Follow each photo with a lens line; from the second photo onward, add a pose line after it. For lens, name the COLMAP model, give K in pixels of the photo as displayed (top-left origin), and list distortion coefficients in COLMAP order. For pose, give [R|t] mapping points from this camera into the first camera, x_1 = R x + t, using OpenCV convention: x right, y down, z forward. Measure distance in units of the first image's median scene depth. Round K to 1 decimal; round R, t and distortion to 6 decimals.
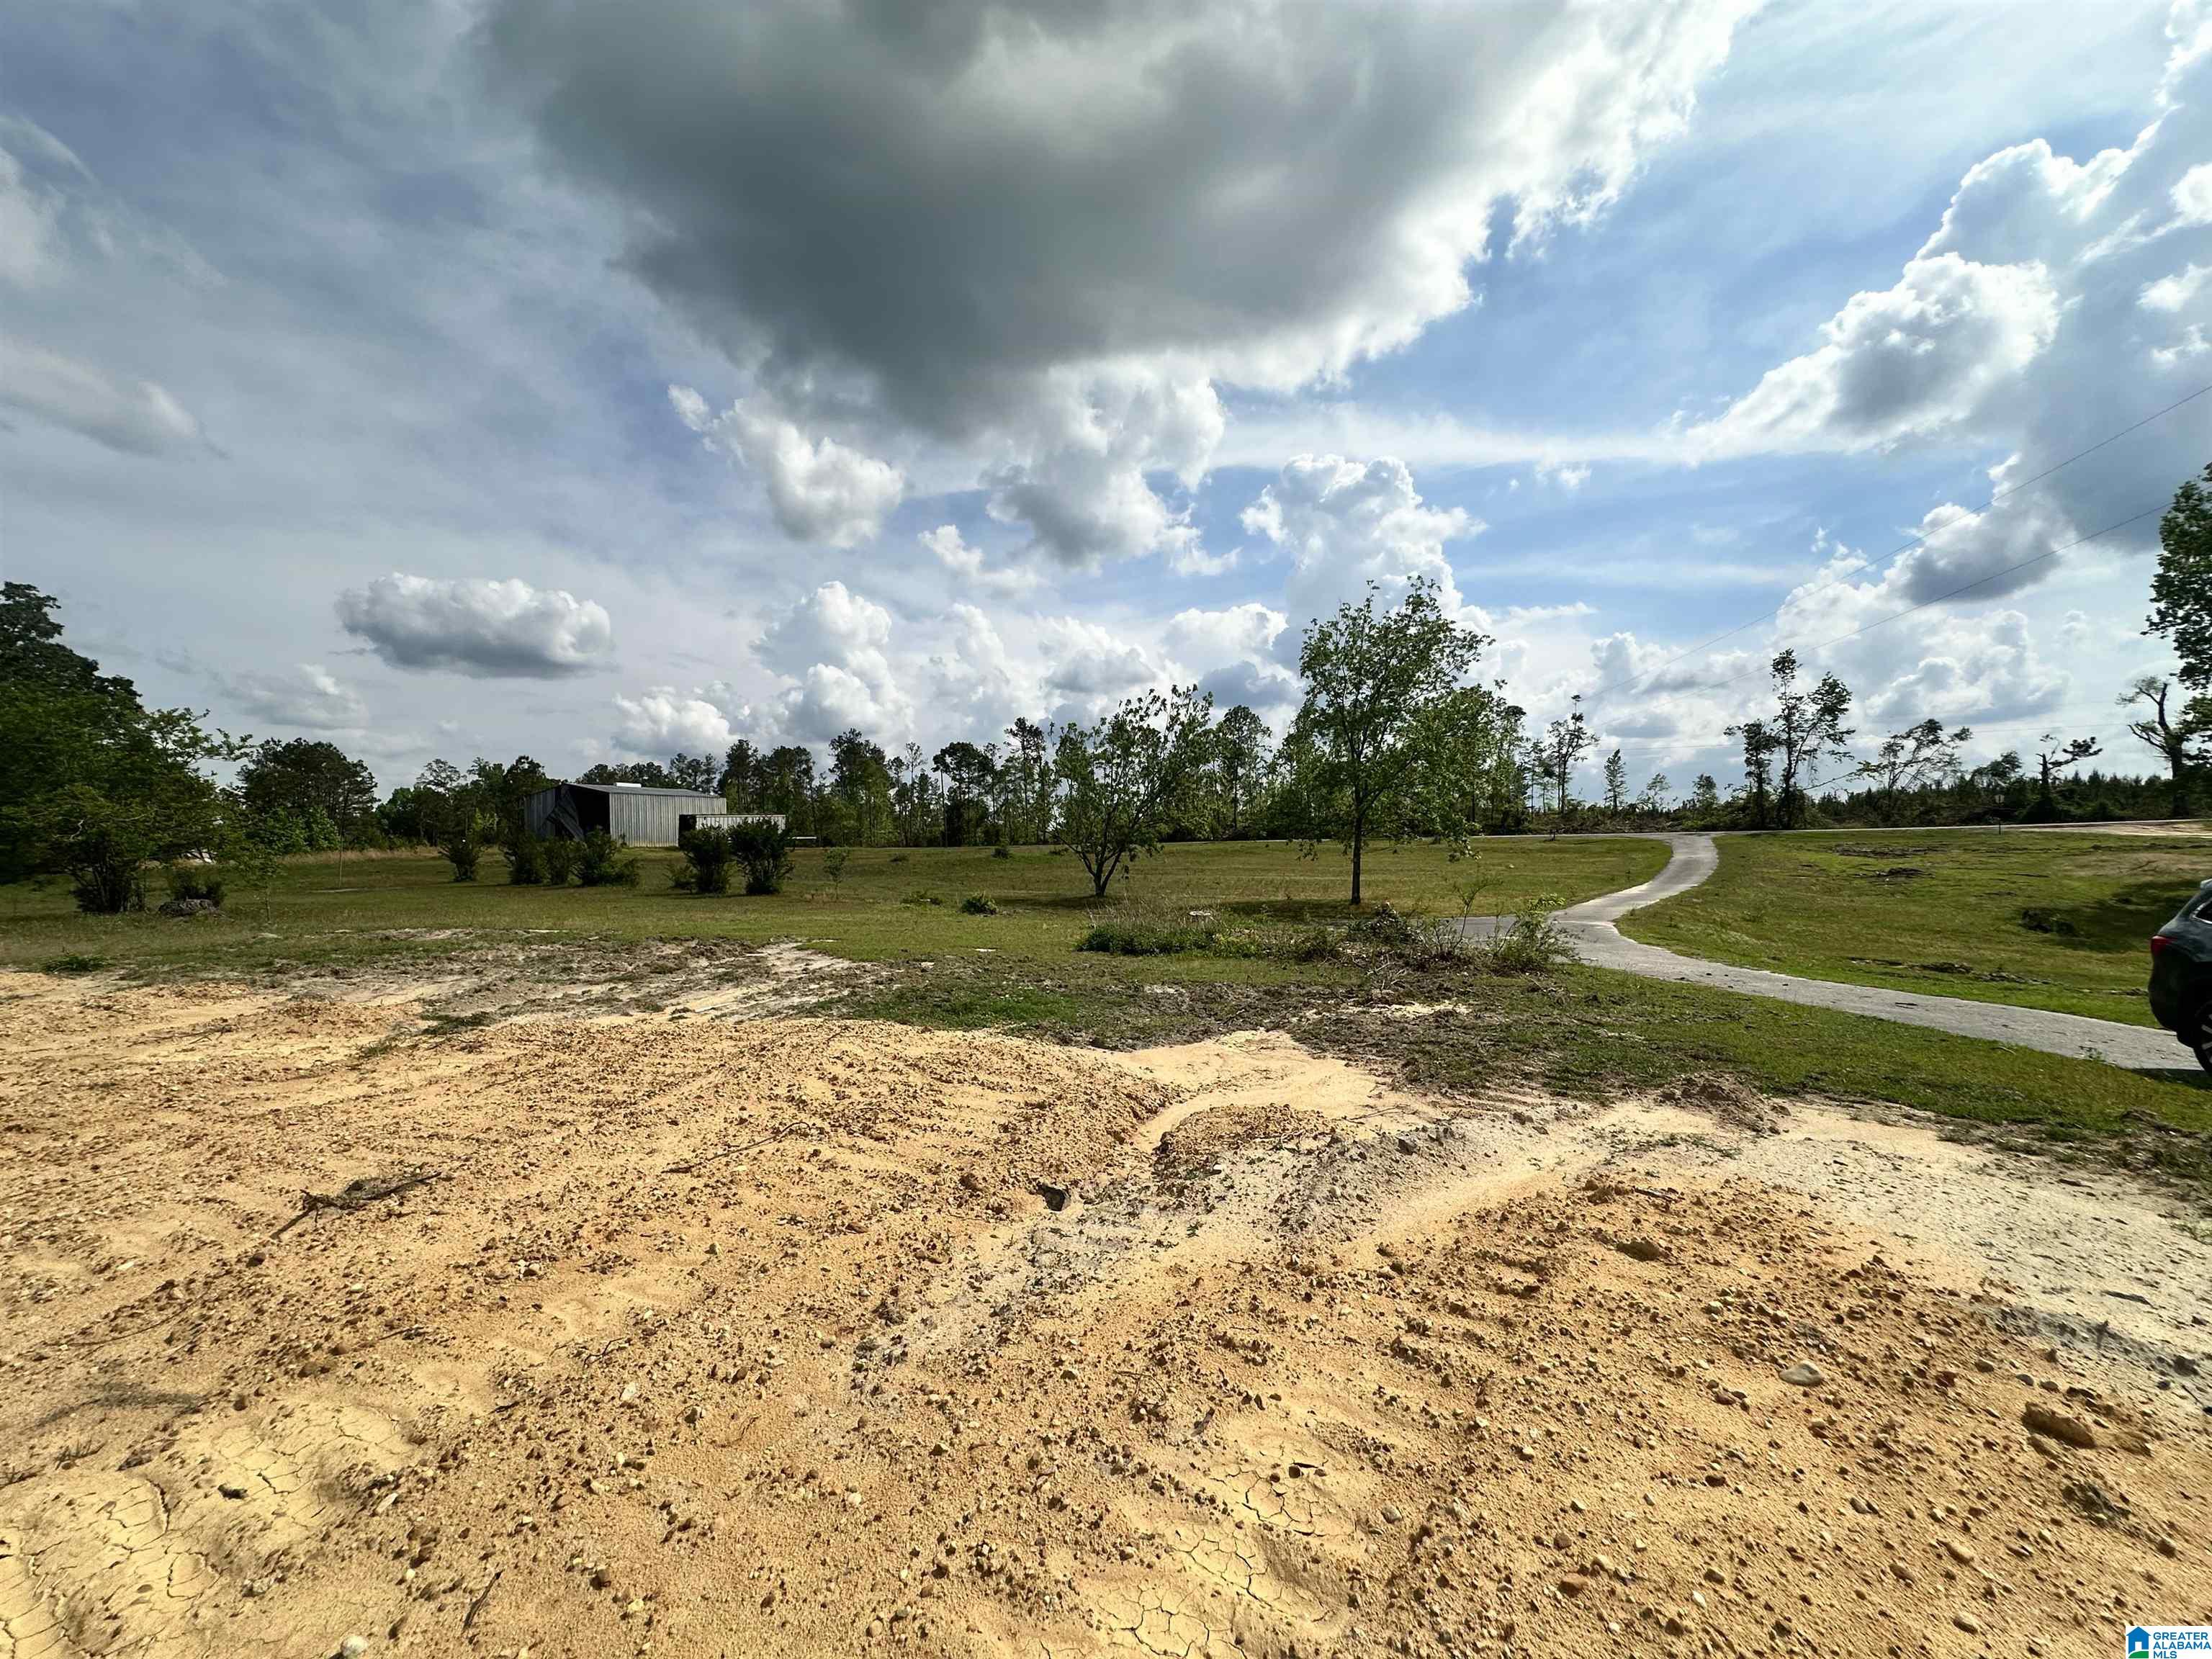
lens RADIAL K [[886.2, 0, 1108.9], [0, 886.2, 787.6], [0, 0, 1]] dist [-0.001328, -0.000239]
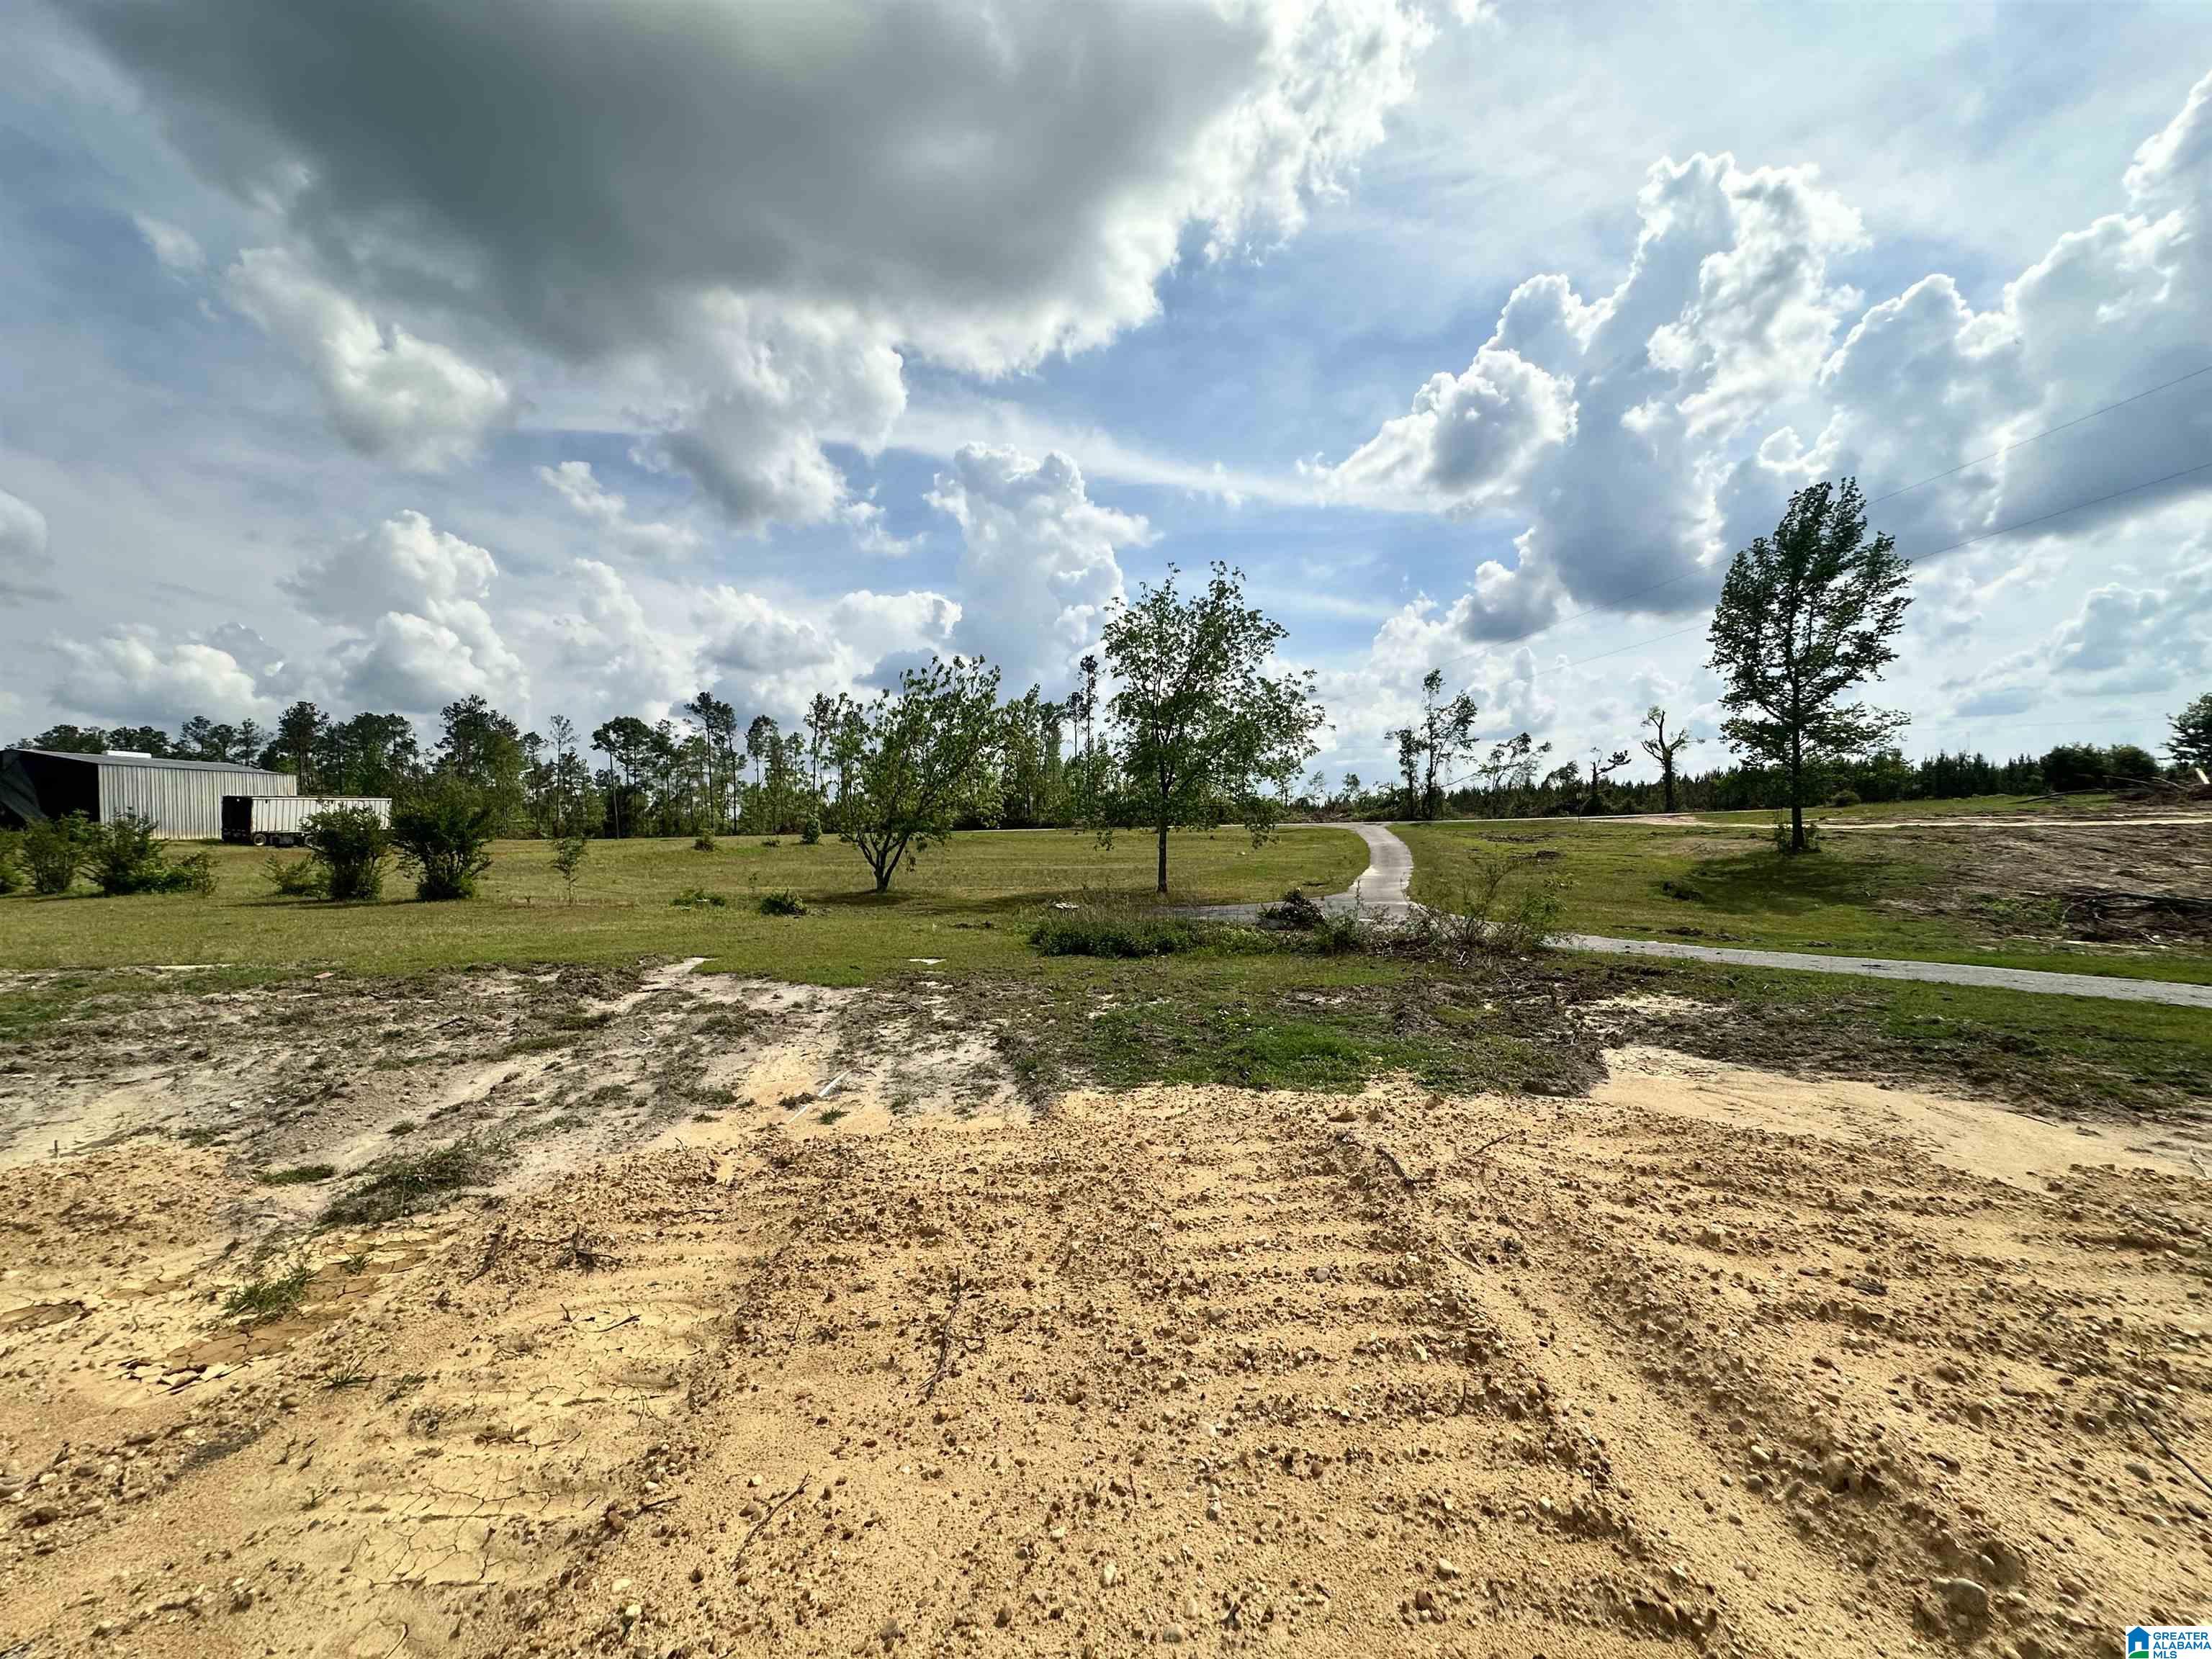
lens RADIAL K [[885.4, 0, 1106.0], [0, 885.4, 829.5], [0, 0, 1]] dist [-0.000073, 0.000453]
pose [[0.935804, -0.001037, 0.352520, -0.041186], [-0.019154, 0.998369, 0.053783, 0.003196], [-0.352001, -0.057083, 0.934257, 0.032487]]
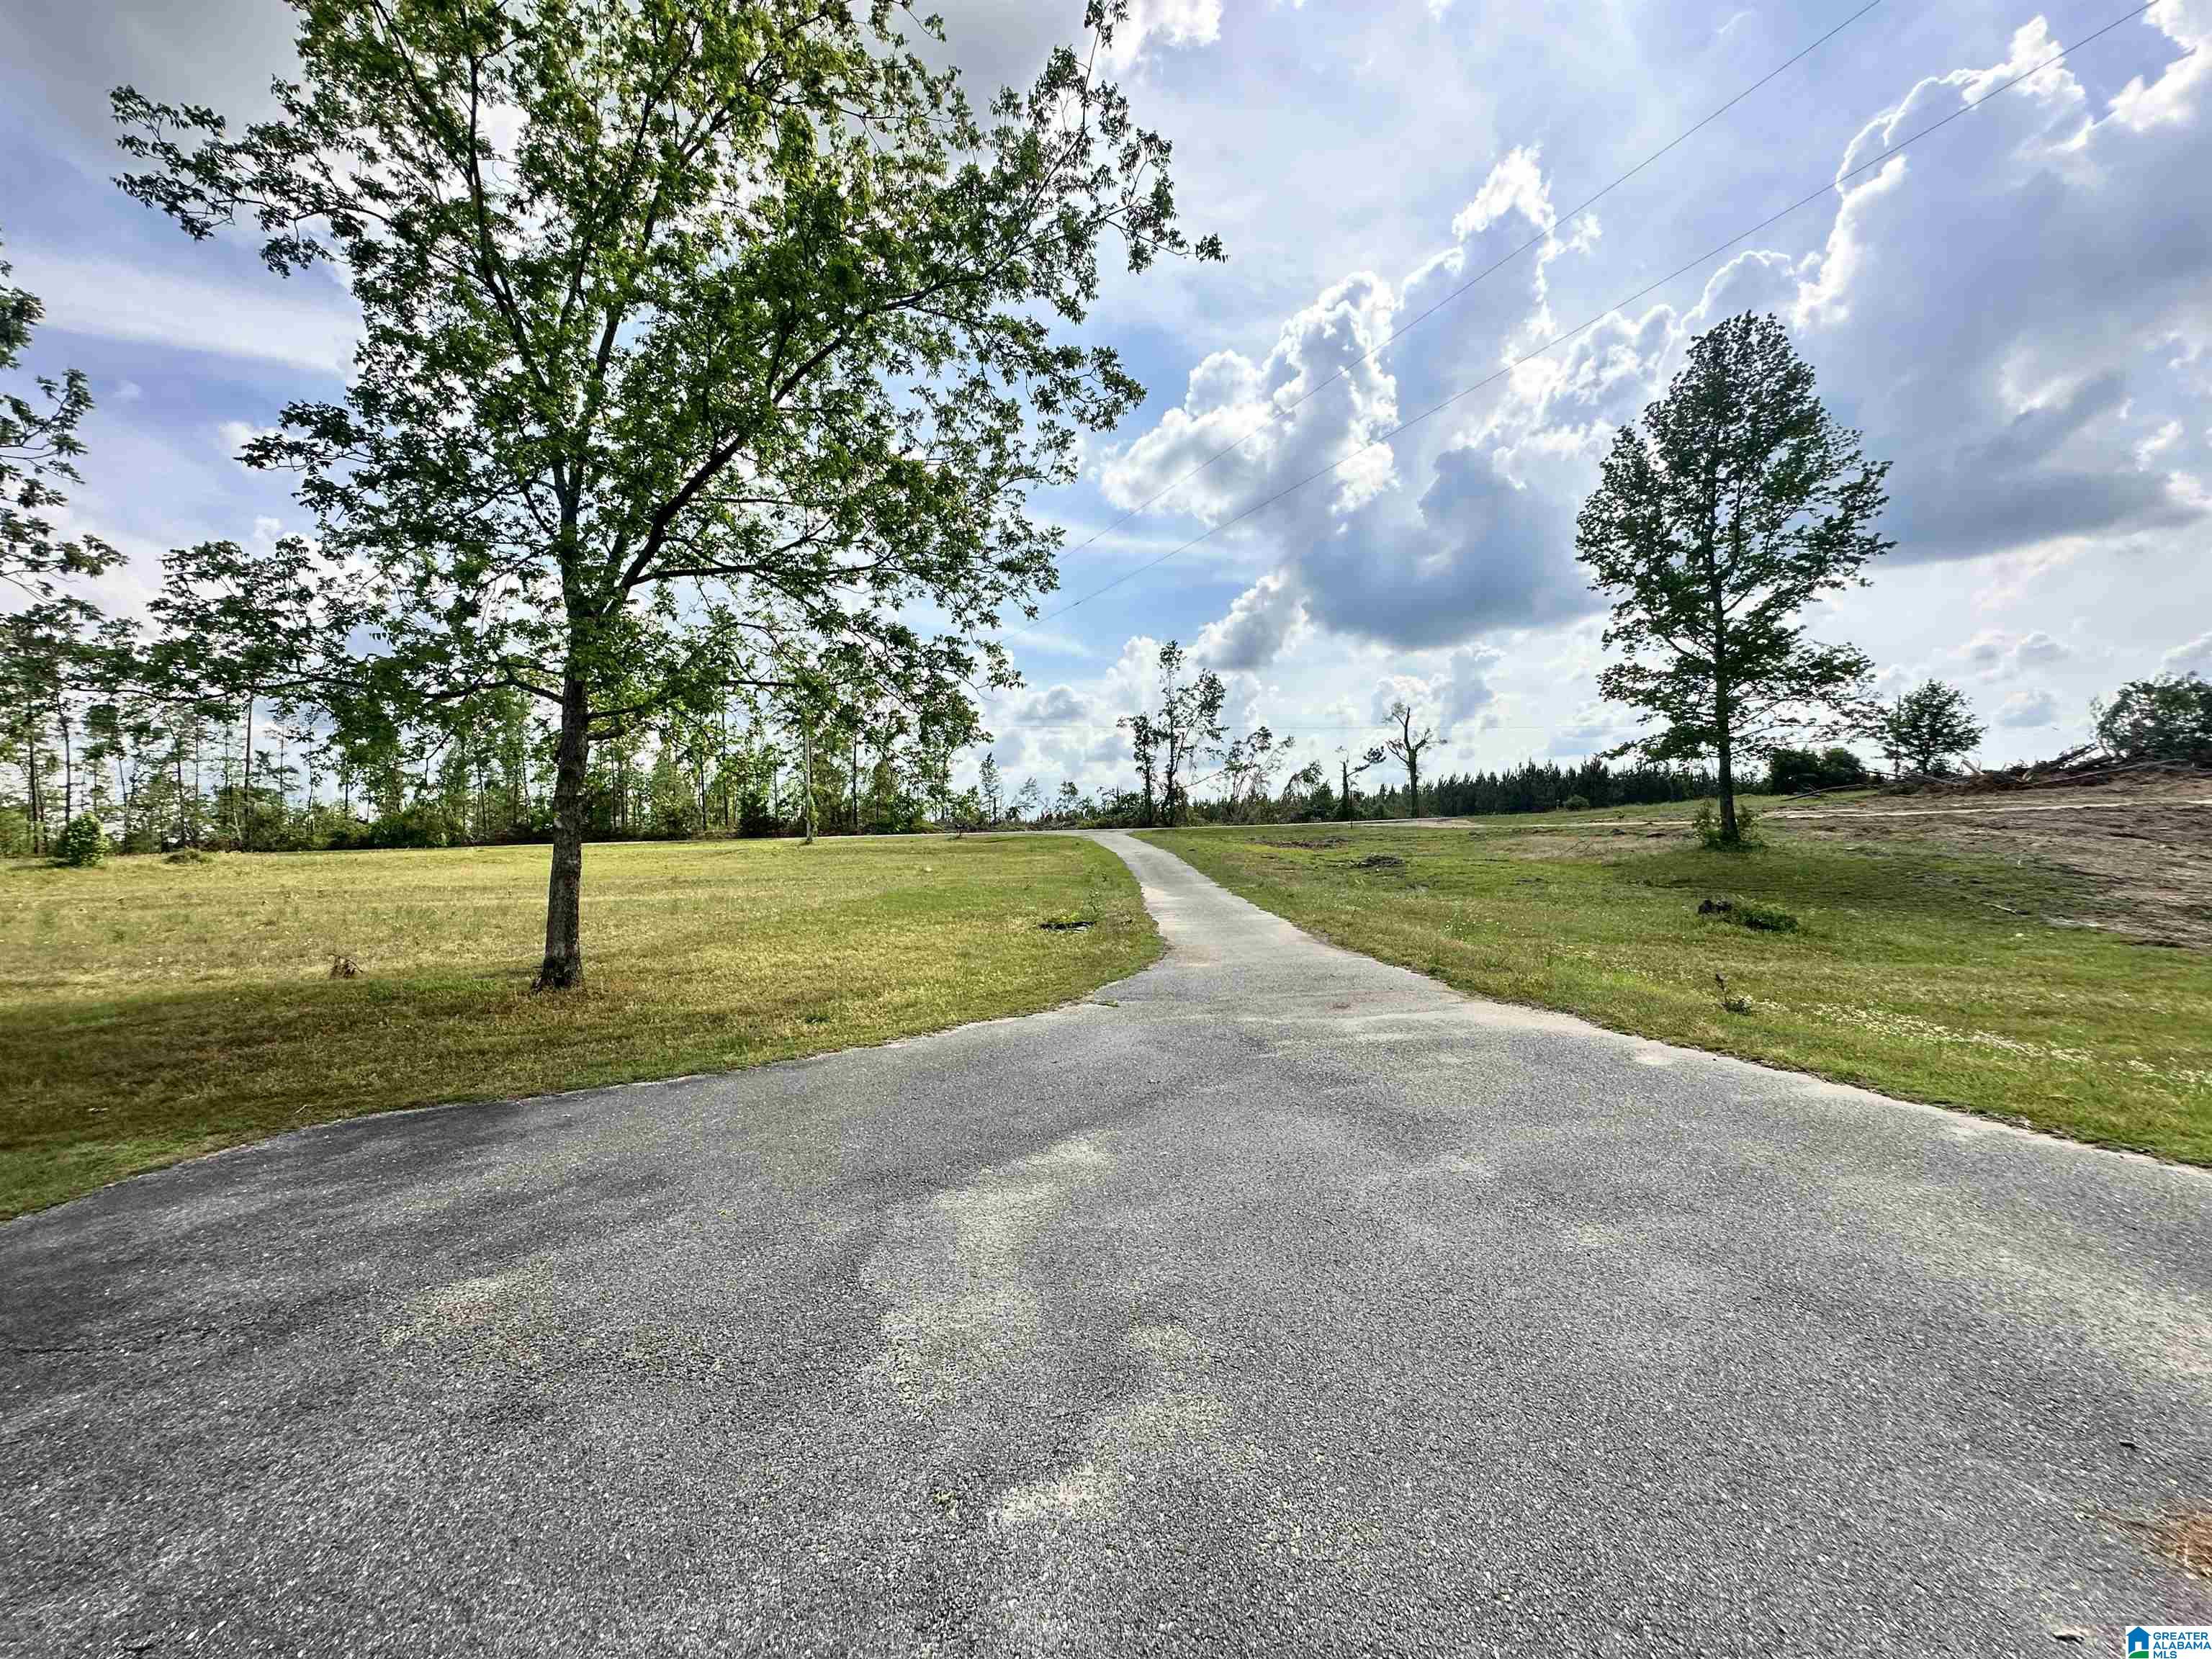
lens RADIAL K [[874.3, 0, 1108.8], [0, 874.3, 860.6], [0, 0, 1]] dist [-0.007477, -0.000028]
pose [[0.776989, -0.015923, 0.629312, 0.086073], [-0.024494, 0.998158, 0.055497, 0.023616], [-0.629037, -0.058535, 0.775168, 0.224073]]
